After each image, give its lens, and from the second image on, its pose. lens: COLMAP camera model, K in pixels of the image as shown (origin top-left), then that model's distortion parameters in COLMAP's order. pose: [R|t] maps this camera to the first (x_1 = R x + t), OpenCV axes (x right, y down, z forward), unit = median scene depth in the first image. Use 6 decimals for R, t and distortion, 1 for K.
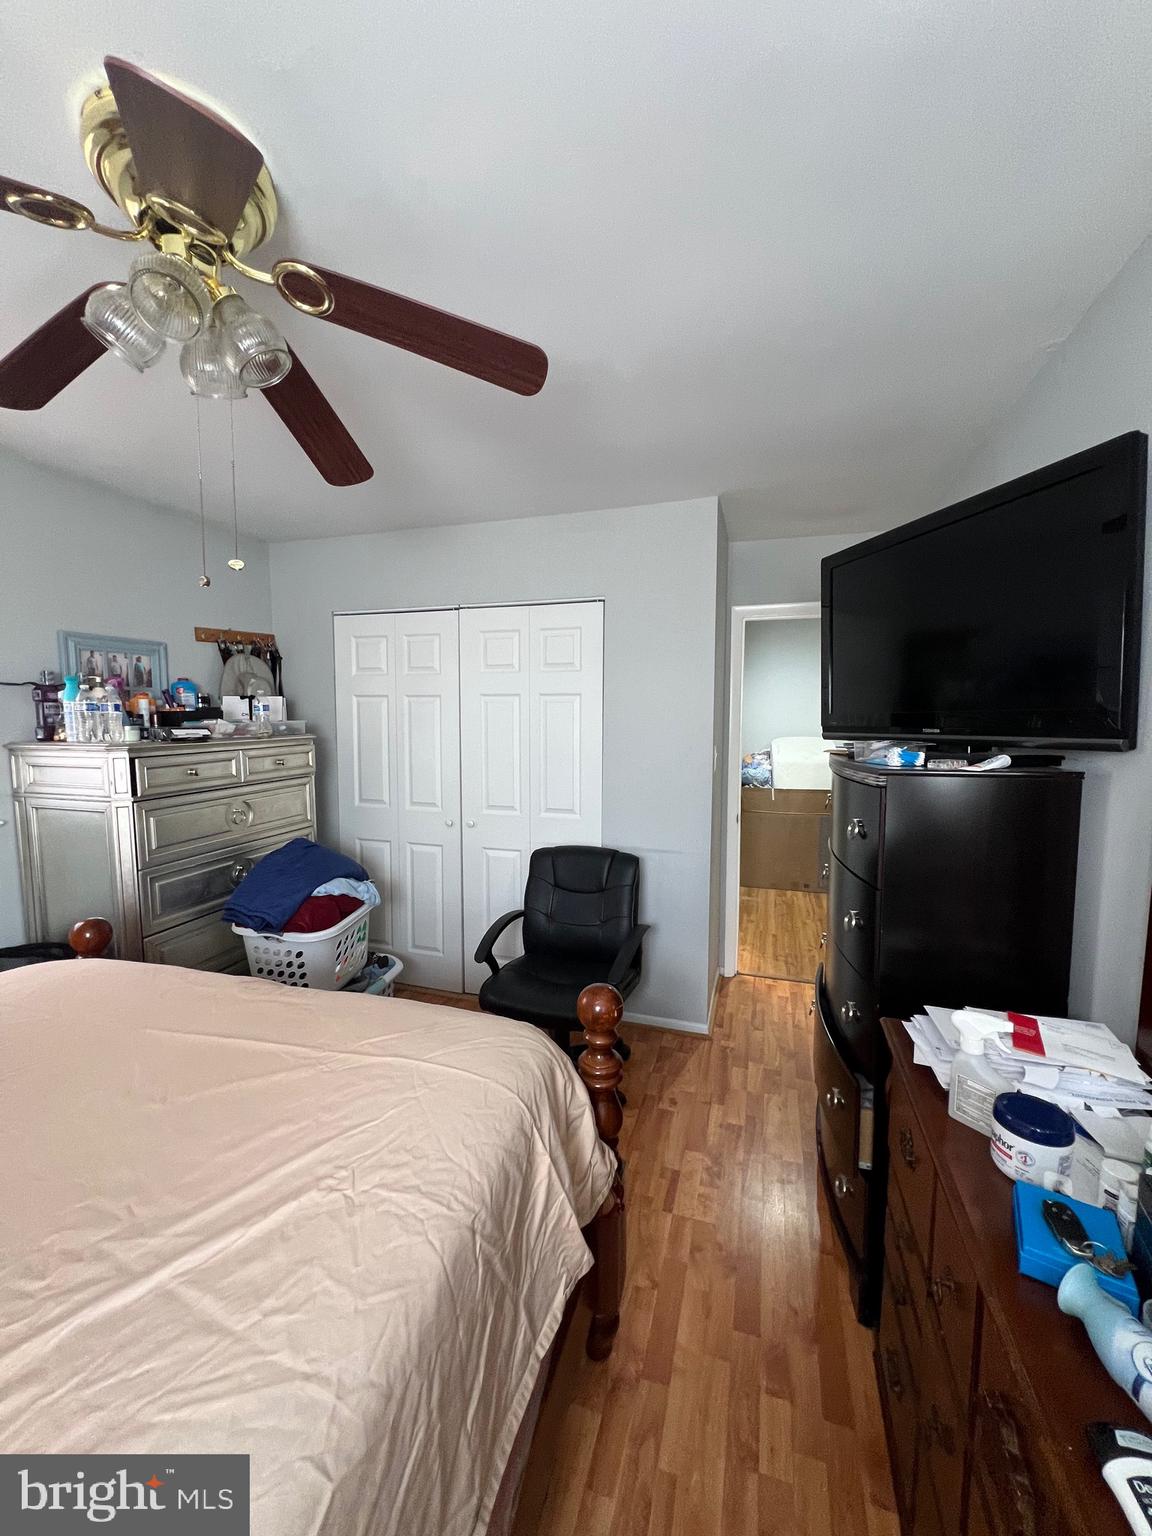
lens RADIAL K [[611.5, 0, 570.8], [0, 611.5, 768.4], [0, 0, 1]] dist [-0.003116, 0.000686]
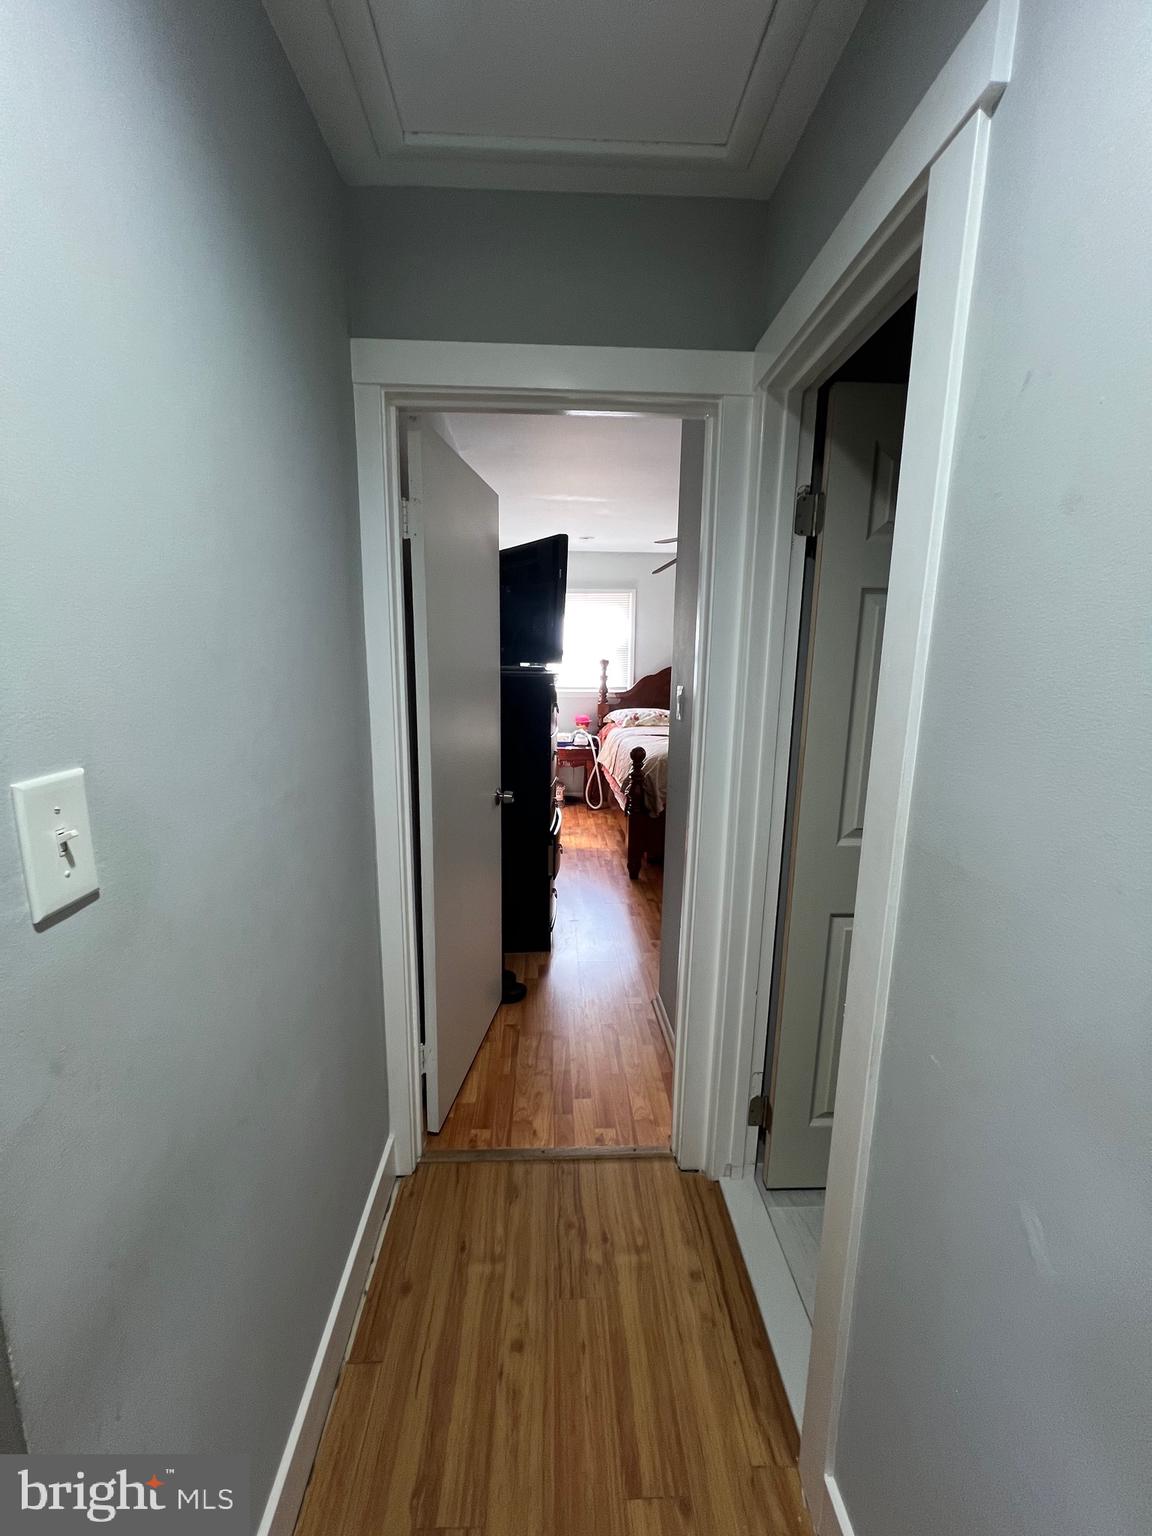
lens RADIAL K [[611.5, 0, 570.8], [0, 611.5, 768.4], [0, 0, 1]] dist [-0.003116, 0.000686]
pose [[-0.939478, 0.046001, -0.339506, 0.860382], [-0.046950, 0.964311, 0.260577, -0.186928], [0.339376, 0.260747, -0.903789, 2.277422]]
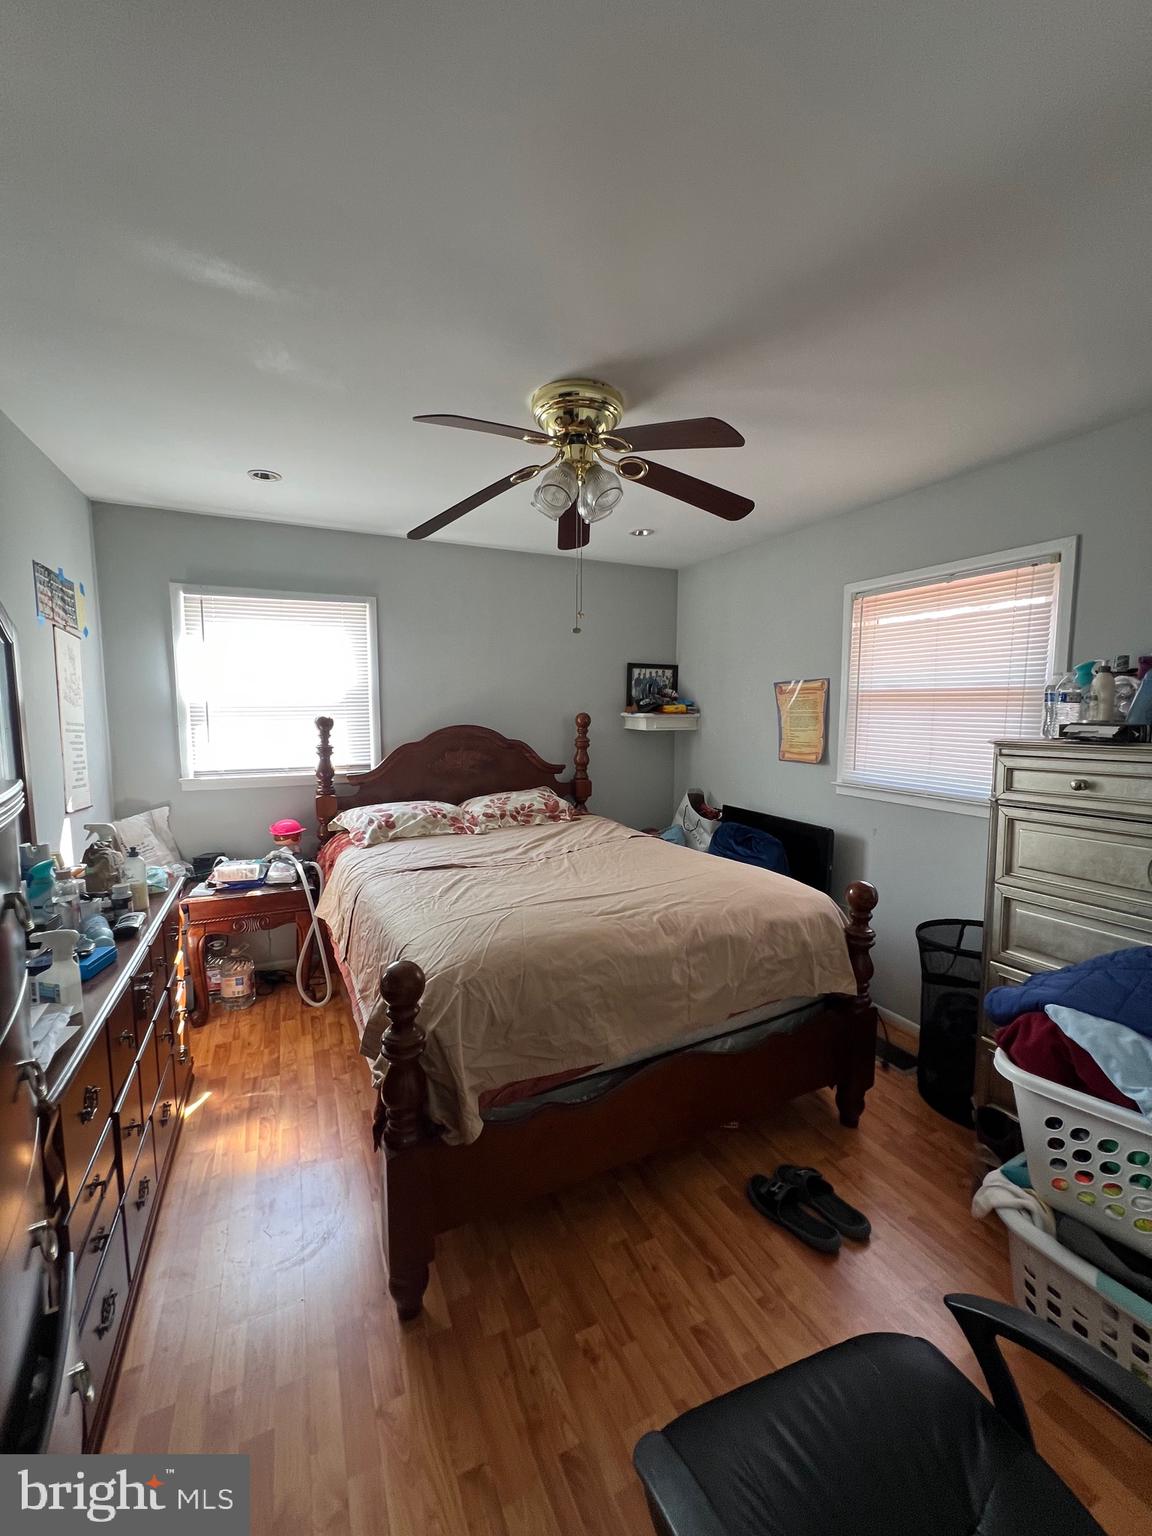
lens RADIAL K [[611.5, 0, 570.8], [0, 611.5, 768.4], [0, 0, 1]] dist [-0.003116, 0.000686]
pose [[-0.733568, 0.059328, -0.677022, 0.337205], [-0.062384, 0.986099, 0.154007, -0.095071], [0.676747, 0.155209, -0.719669, 1.222746]]
